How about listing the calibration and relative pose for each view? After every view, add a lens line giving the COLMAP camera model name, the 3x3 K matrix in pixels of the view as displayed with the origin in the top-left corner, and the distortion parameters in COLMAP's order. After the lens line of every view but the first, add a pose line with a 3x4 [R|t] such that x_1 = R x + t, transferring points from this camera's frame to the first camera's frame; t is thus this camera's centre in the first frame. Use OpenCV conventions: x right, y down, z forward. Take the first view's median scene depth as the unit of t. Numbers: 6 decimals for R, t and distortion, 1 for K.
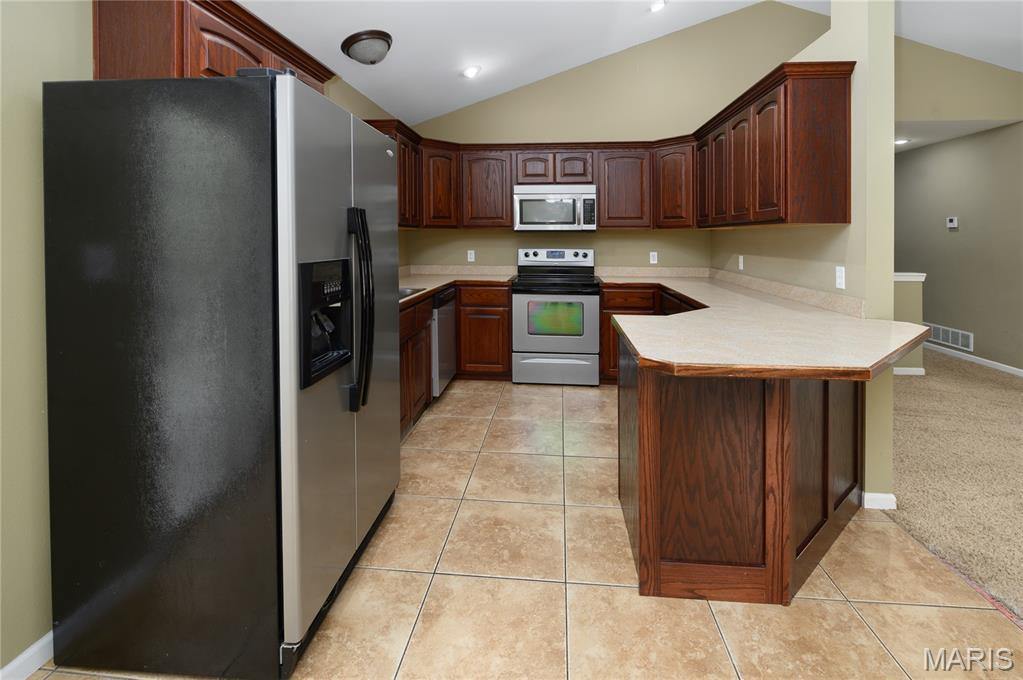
lens RADIAL K [[458.8, 0, 512.9], [0, 458.8, 238.5], [0, 0, 1]] dist [-0.007978, -0.000007]
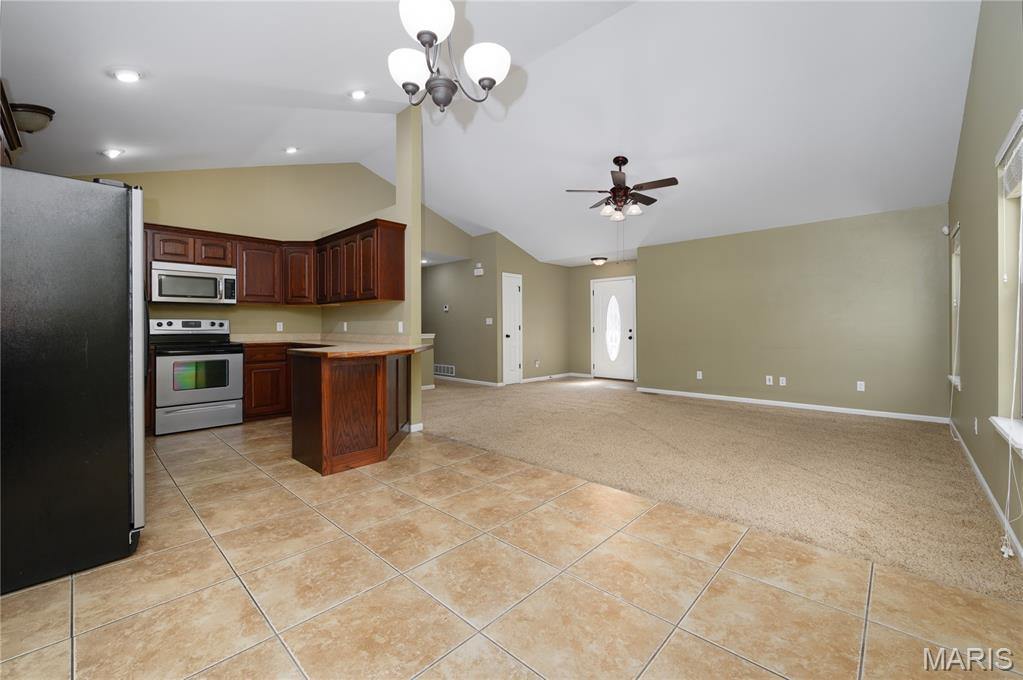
lens RADIAL K [[417.7, 0, 513.7], [0, 417.7, 324.0], [0, 0, 1]] dist [-0.003715, -0.000947]
pose [[0.611050, -0.000101, 0.791592, -0.268353], [0.006385, 0.999968, -0.004801, 0.049113], [-0.791566, 0.007988, 0.611031, -0.322491]]
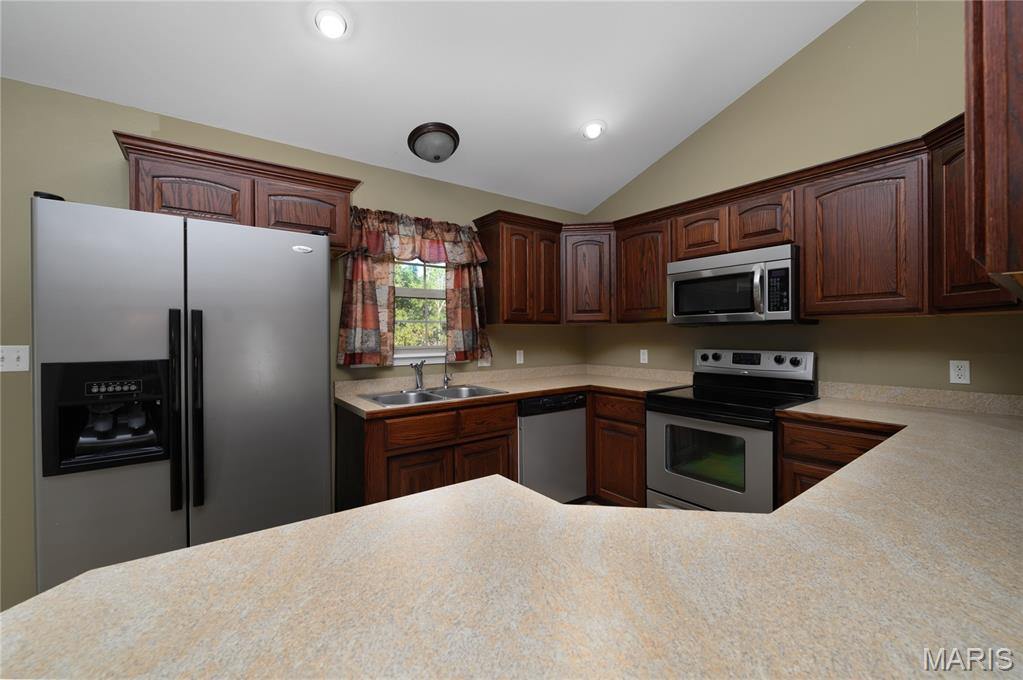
lens RADIAL K [[417.7, 0, 518.6], [0, 417.7, 335.1], [0, 0, 1]] dist [-0.003715, -0.000947]
pose [[0.674525, -0.002725, -0.738247, 0.346929], [0.006920, 0.999973, 0.002631, -0.003107], [0.738219, -0.006884, 0.674526, 0.384529]]
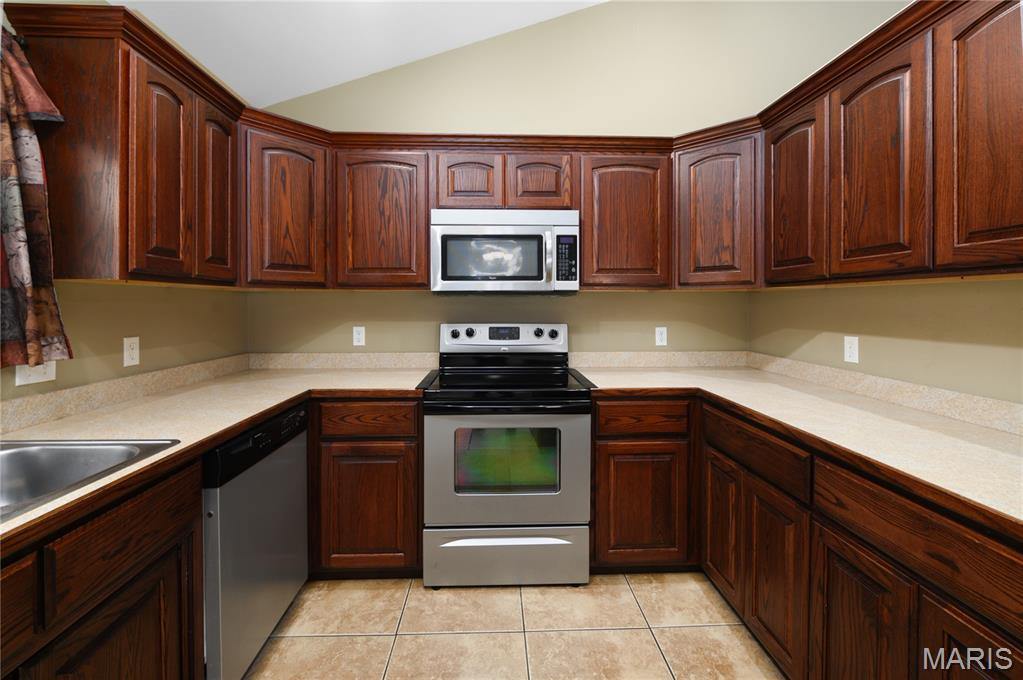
lens RADIAL K [[417.7, 0, 503.5], [0, 417.7, 305.8], [0, 0, 1]] dist [-0.003715, -0.000947]
pose [[0.992174, 0.000176, 0.124860, 0.027697], [-0.000908, 0.999983, 0.005805, -0.003404], [-0.124857, -0.005873, 0.992157, 0.514540]]
